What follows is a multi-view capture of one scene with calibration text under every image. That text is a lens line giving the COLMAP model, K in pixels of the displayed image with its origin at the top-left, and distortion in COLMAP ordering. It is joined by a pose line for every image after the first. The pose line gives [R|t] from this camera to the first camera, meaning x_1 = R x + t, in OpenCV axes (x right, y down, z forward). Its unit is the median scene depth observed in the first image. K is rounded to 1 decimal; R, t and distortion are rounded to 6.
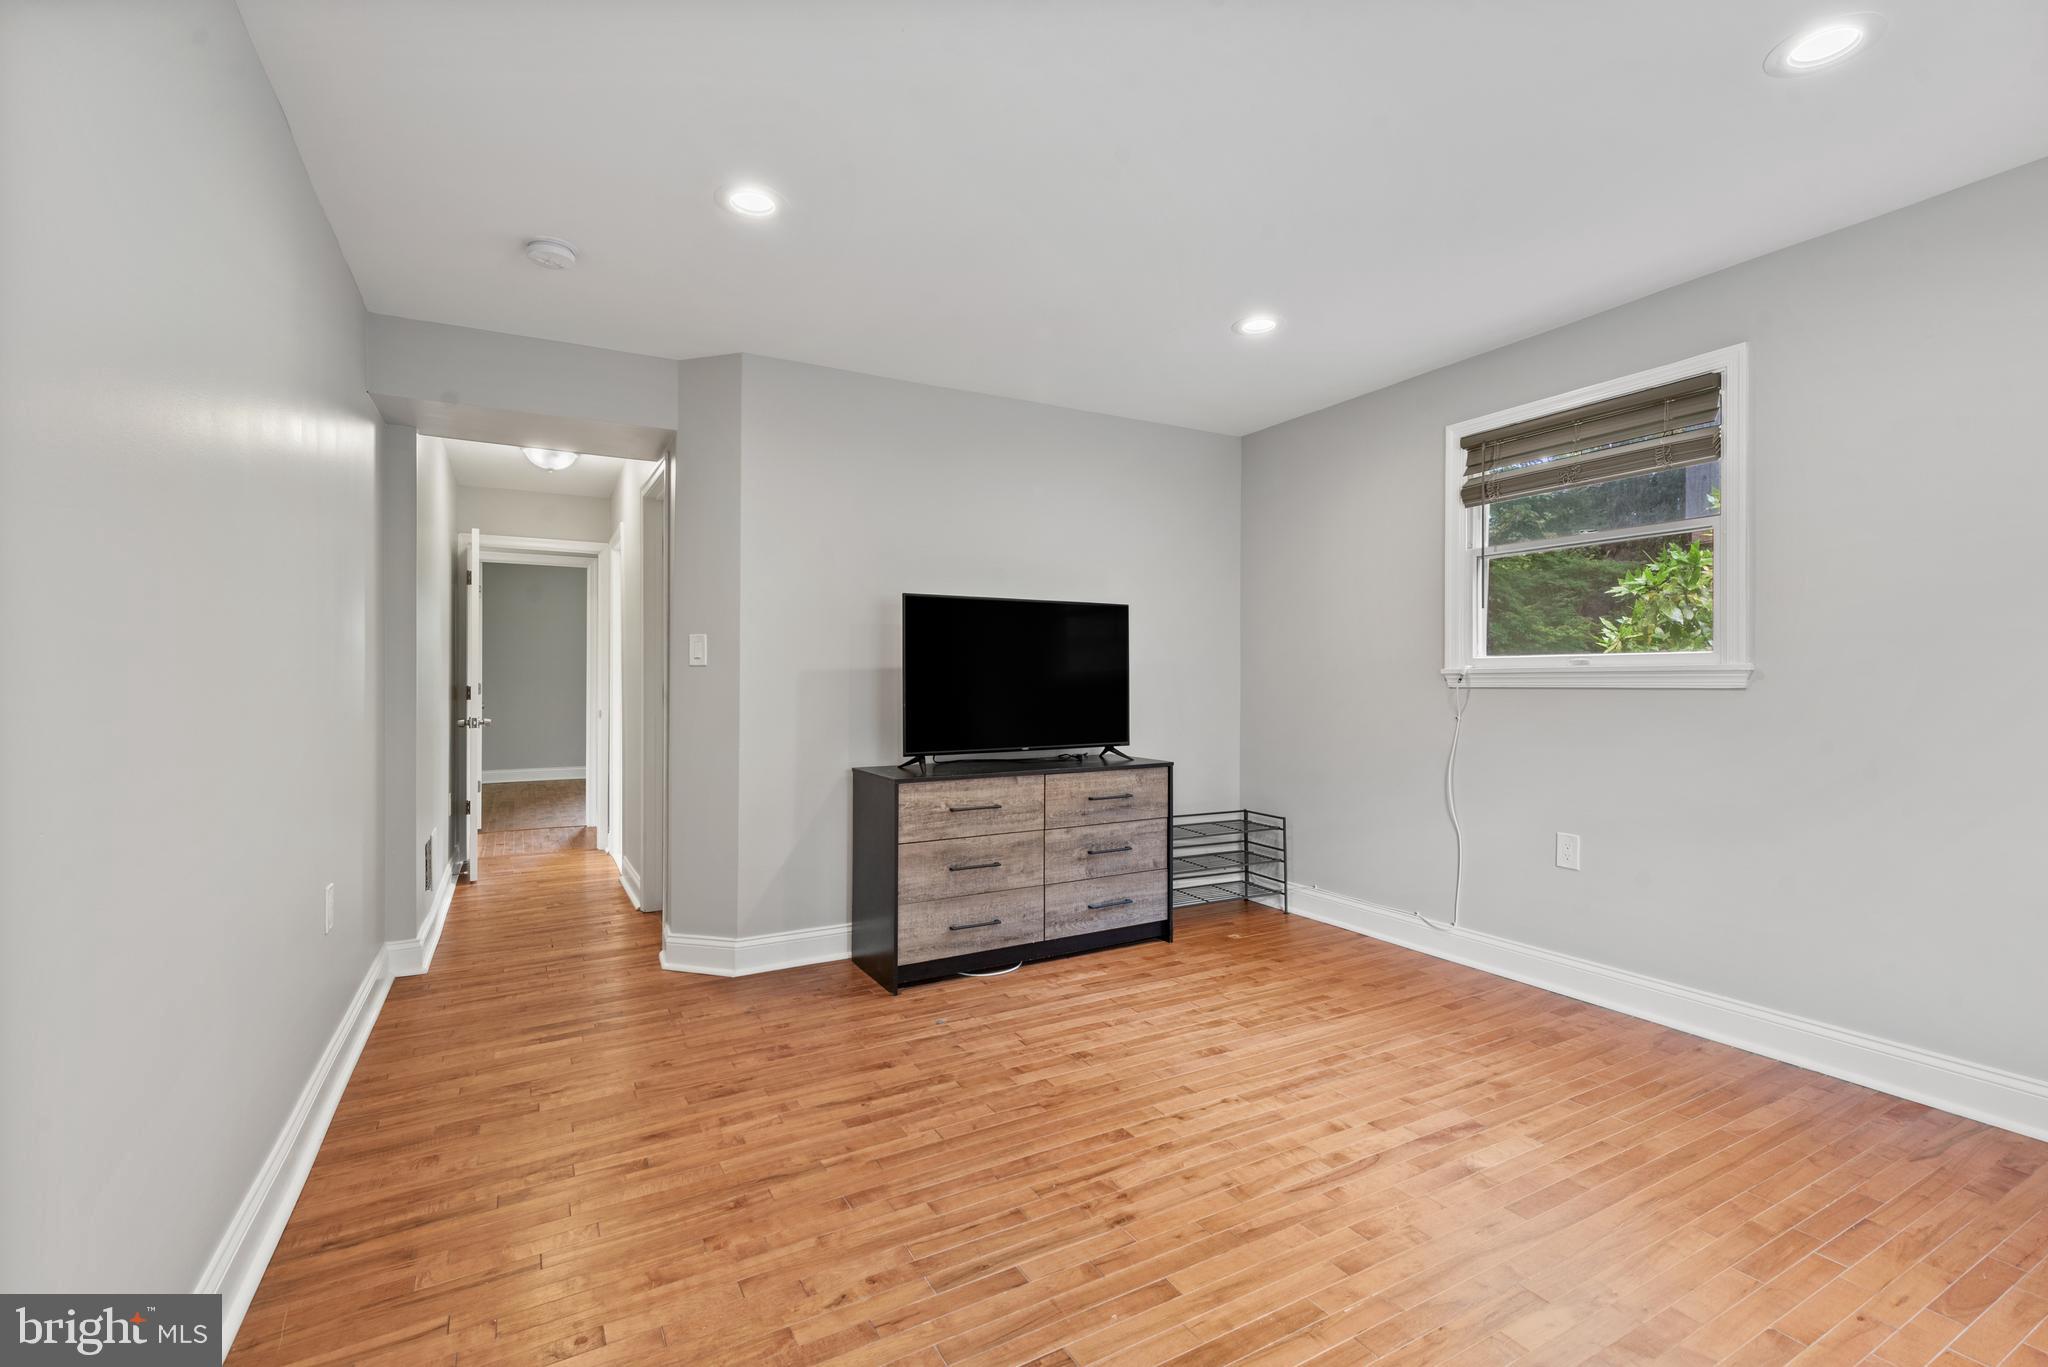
lens RADIAL K [[906.1, 0, 1035.8], [0, 906.1, 682.4], [0, 0, 1]] dist [0.015170, -0.005043]
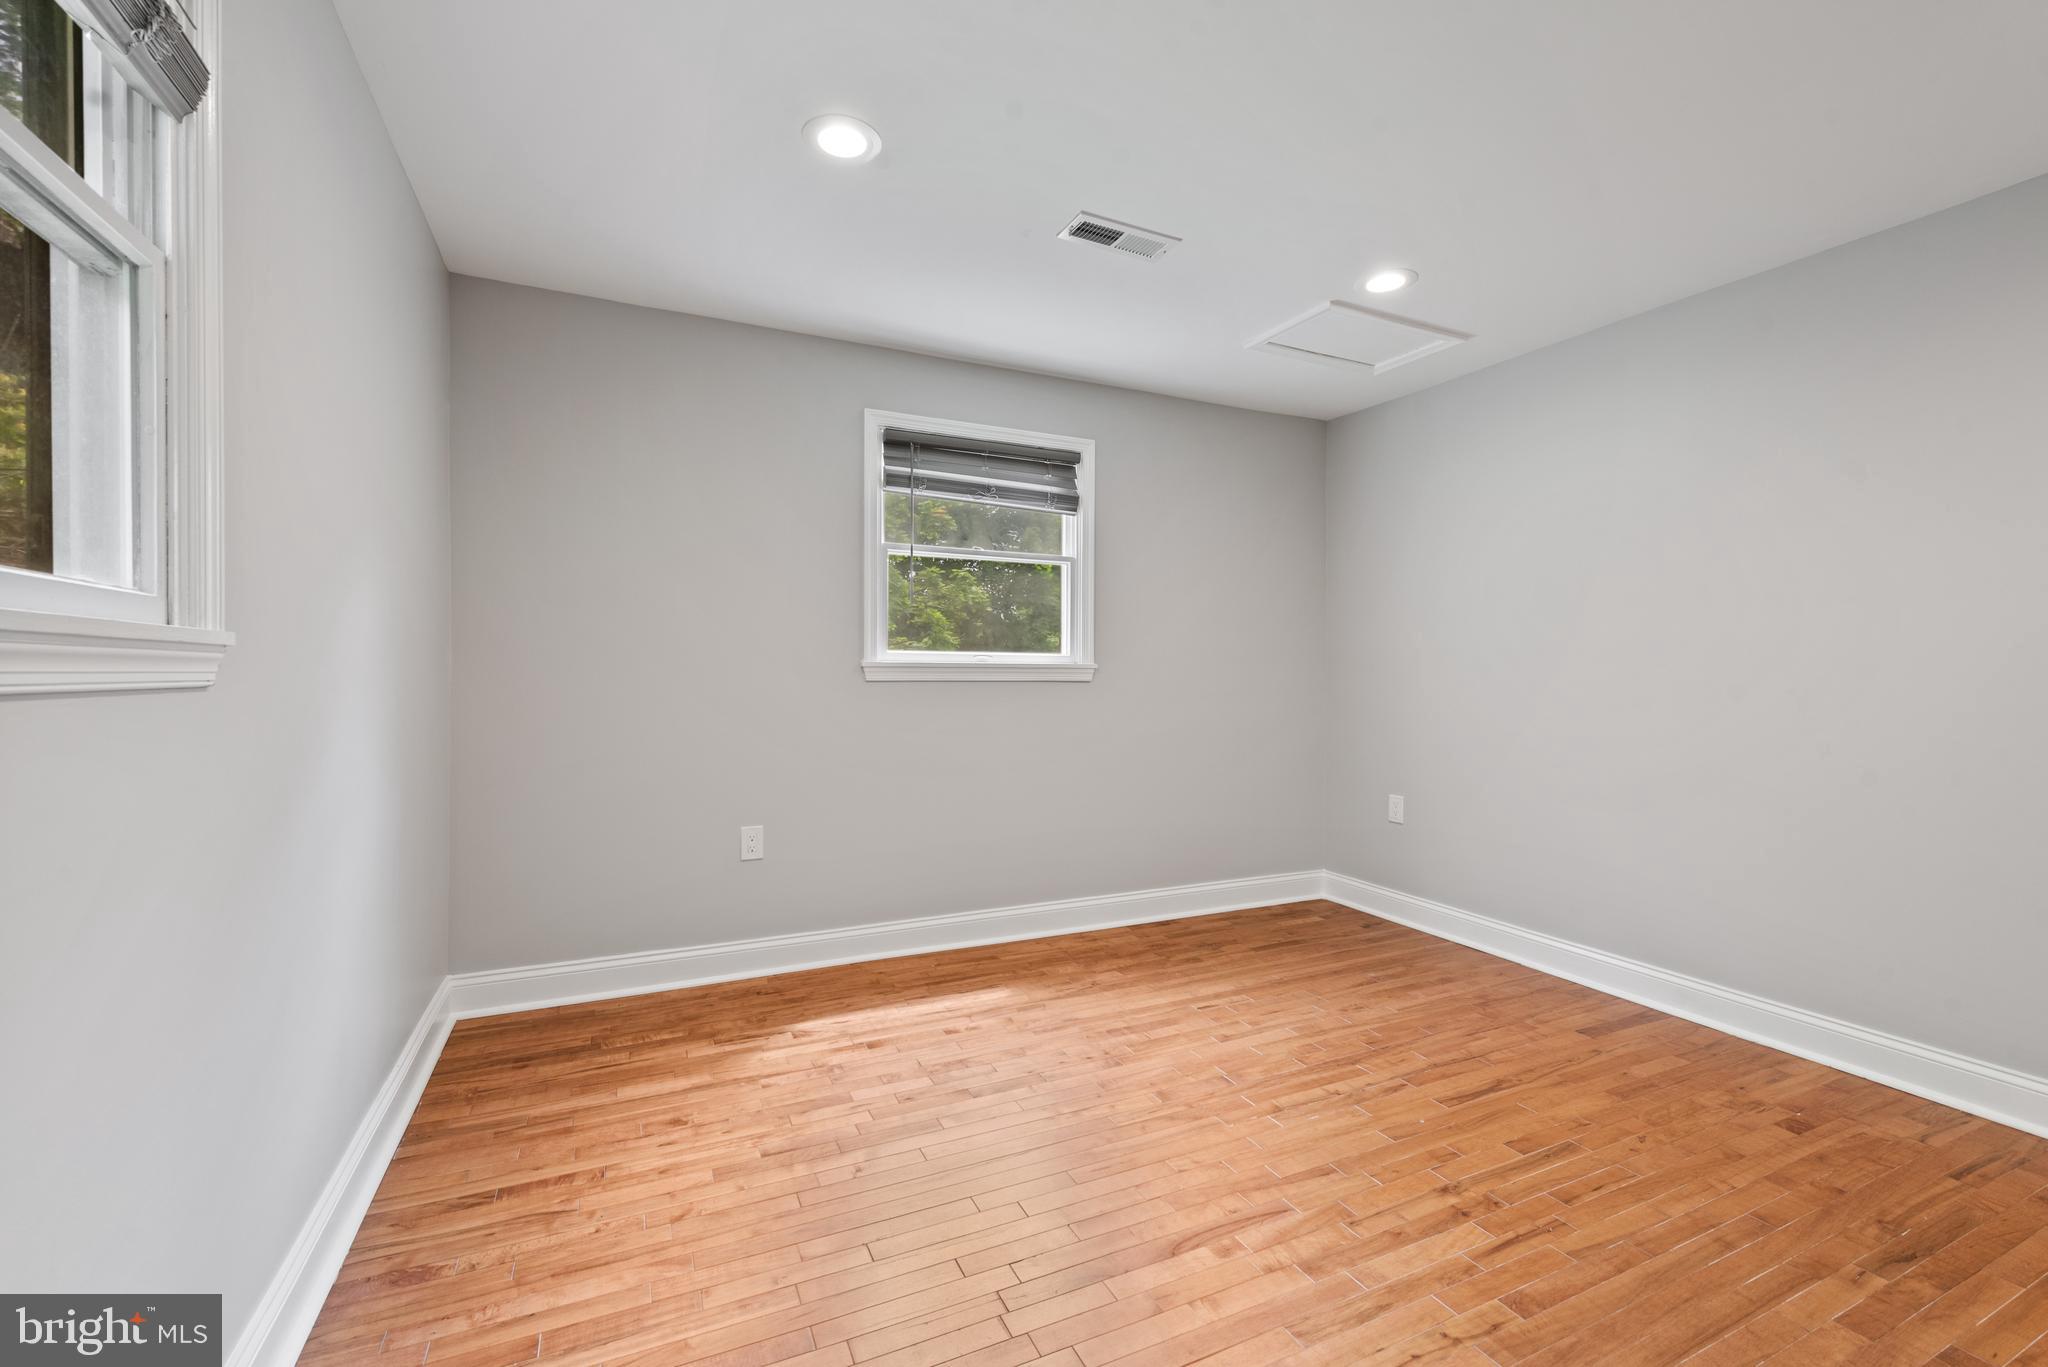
lens RADIAL K [[861.4, 0, 1024.6], [0, 861.4, 683.7], [0, 0, 1]] dist [0.014913, -0.003462]
pose [[-0.997585, -0.003588, 0.069359, 0.291837], [-0.002732, 0.999919, 0.012433, -0.000324], [-0.069398, 0.012214, -0.997514, 1.136898]]
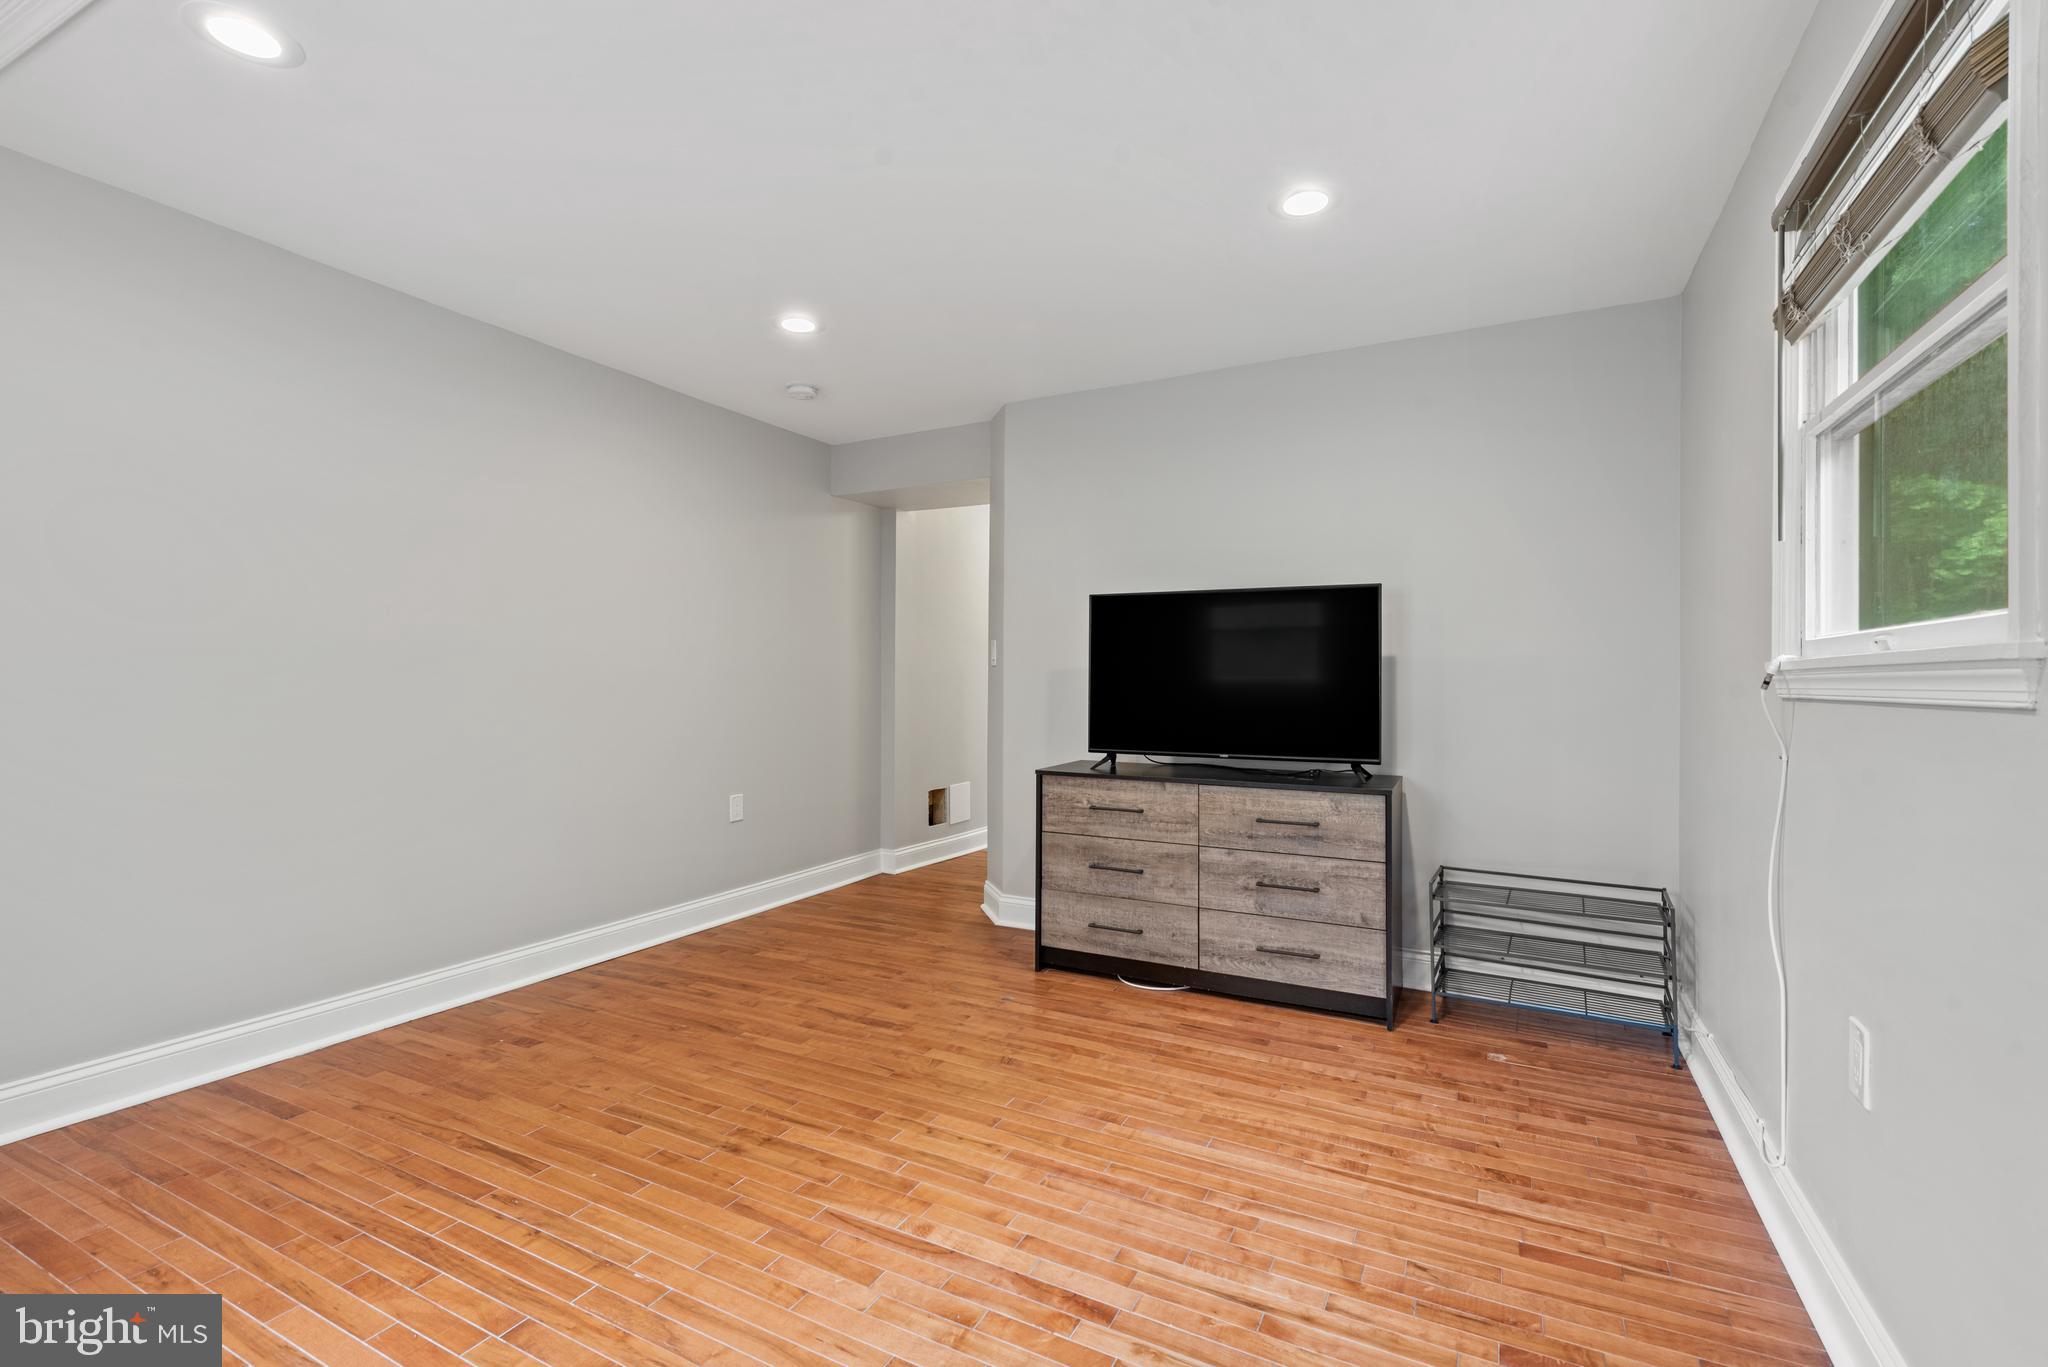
lens RADIAL K [[906.1, 0, 1024.7], [0, 906.1, 676.4], [0, 0, 1]] dist [0.015170, -0.005043]
pose [[0.543625, 0.002376, -0.839325, 0.706589], [-0.009510, 0.999949, -0.003329, -0.000888], [0.839274, 0.009792, 0.543620, 0.384627]]
